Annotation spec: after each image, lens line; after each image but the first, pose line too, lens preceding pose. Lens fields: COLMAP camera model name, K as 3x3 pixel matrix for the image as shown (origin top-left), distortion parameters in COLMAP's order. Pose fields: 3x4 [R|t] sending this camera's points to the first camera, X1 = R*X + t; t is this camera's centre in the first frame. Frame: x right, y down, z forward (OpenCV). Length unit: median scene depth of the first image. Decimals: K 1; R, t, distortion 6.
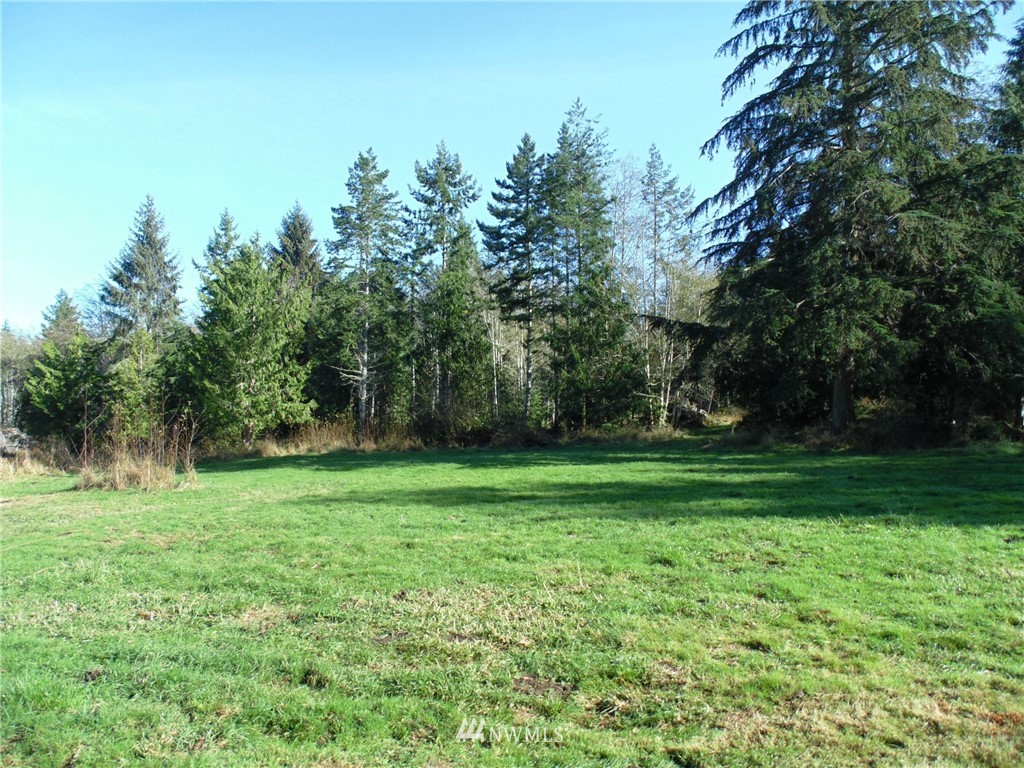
lens RADIAL K [[676.7, 0, 514.2], [0, 676.7, 388.5], [0, 0, 1]] dist [-0.010431, -0.002155]
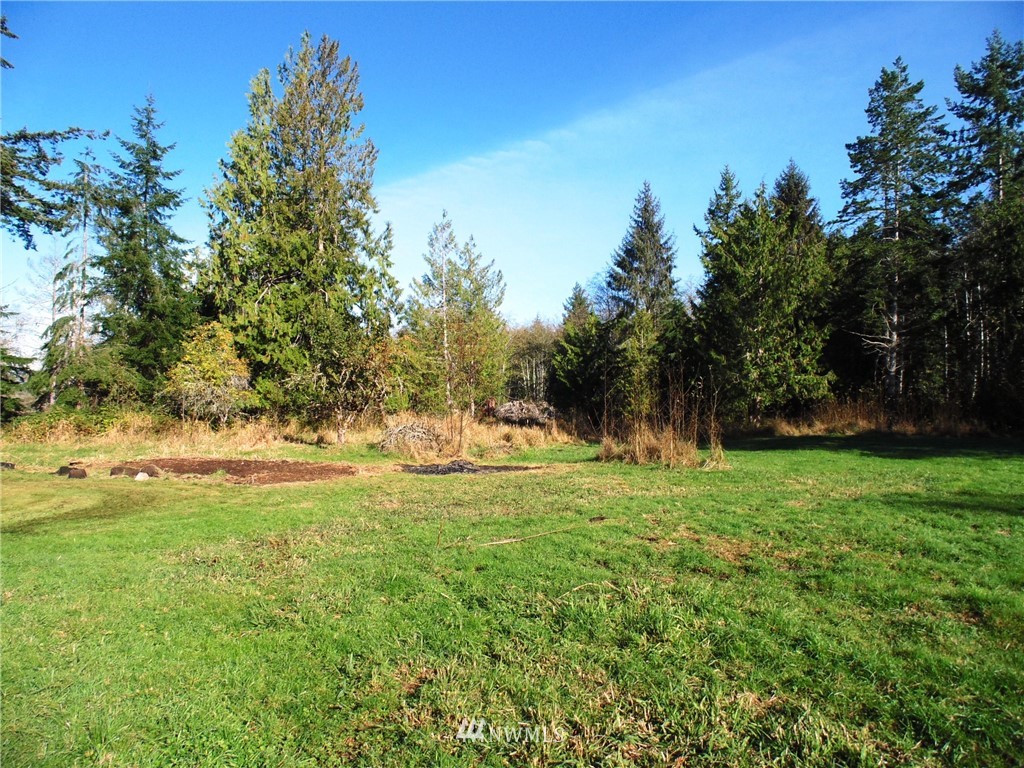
lens RADIAL K [[676.7, 0, 514.2], [0, 676.7, 388.5], [0, 0, 1]] dist [-0.010431, -0.002155]
pose [[0.775005, 0.001789, -0.631953, -0.064000], [0.015618, 0.999636, 0.021984, 0.012009], [0.631762, -0.026908, 0.774695, 0.086679]]
